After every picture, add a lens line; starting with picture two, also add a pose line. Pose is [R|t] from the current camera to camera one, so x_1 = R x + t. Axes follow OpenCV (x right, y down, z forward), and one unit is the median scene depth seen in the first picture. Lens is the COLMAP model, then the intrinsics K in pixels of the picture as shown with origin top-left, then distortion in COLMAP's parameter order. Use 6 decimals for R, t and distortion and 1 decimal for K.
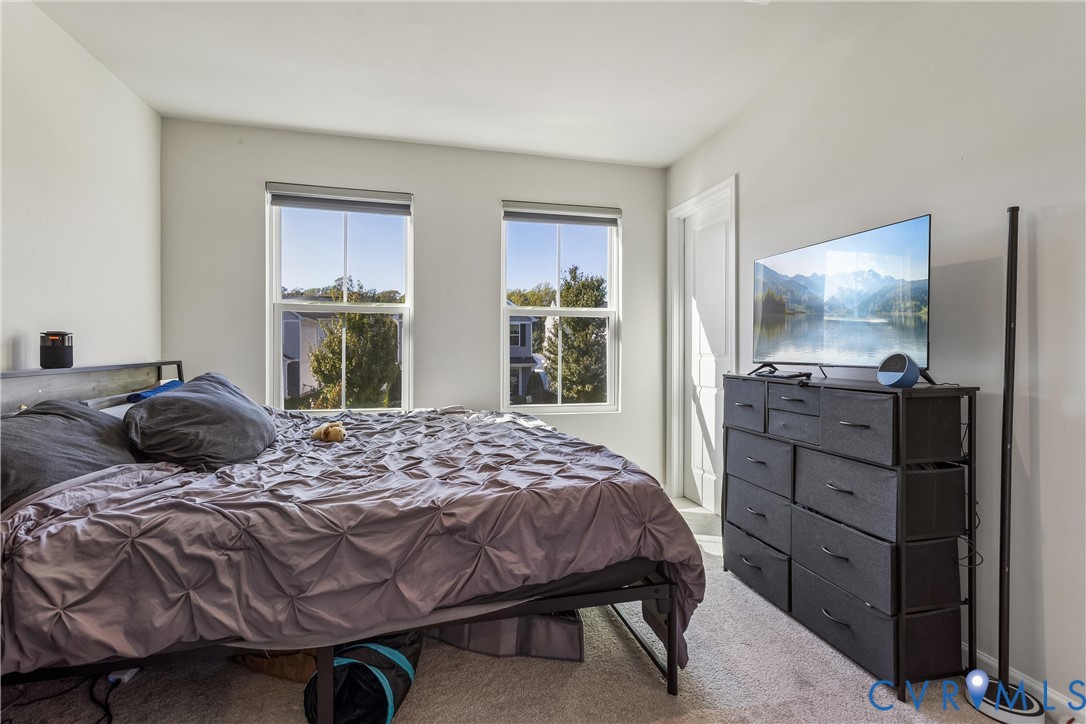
lens RADIAL K [[527.8, 0, 541.4], [0, 527.8, 358.2], [0, 0, 1]] dist [0.014080, -0.000324]
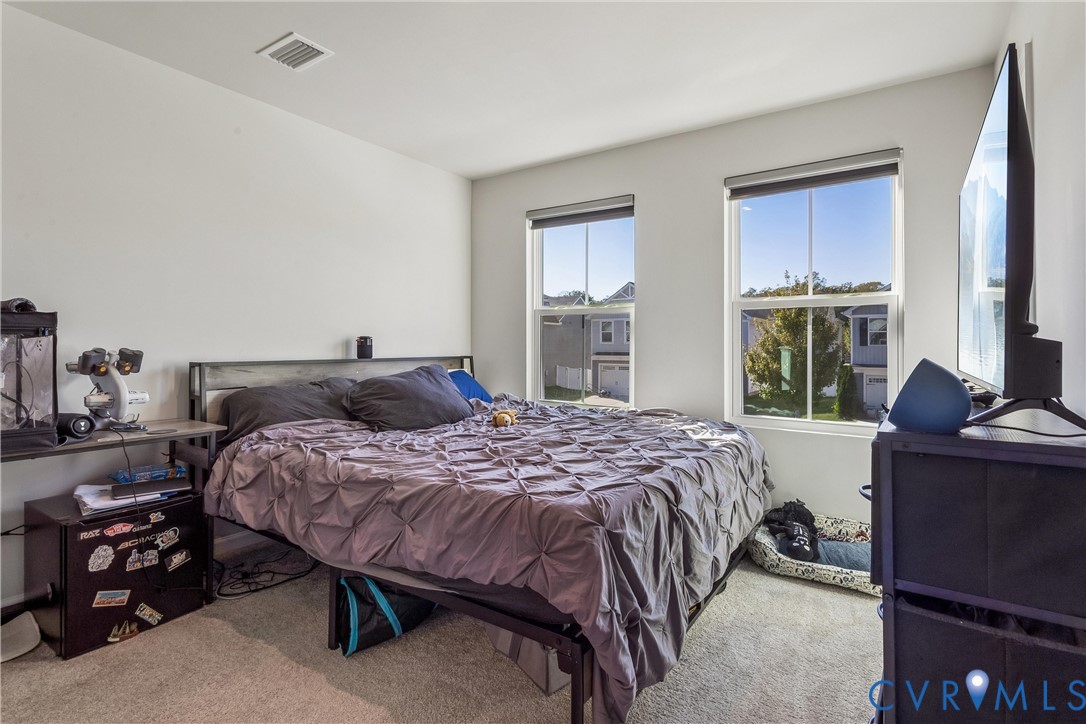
lens RADIAL K [[527.8, 0, 521.5], [0, 527.8, 341.3], [0, 0, 1]] dist [0.014080, -0.000324]
pose [[0.652226, -0.004276, -0.758012, 0.616766], [-0.018008, 0.999614, -0.021134, -0.008549], [0.757810, 0.027434, 0.651898, 0.303626]]
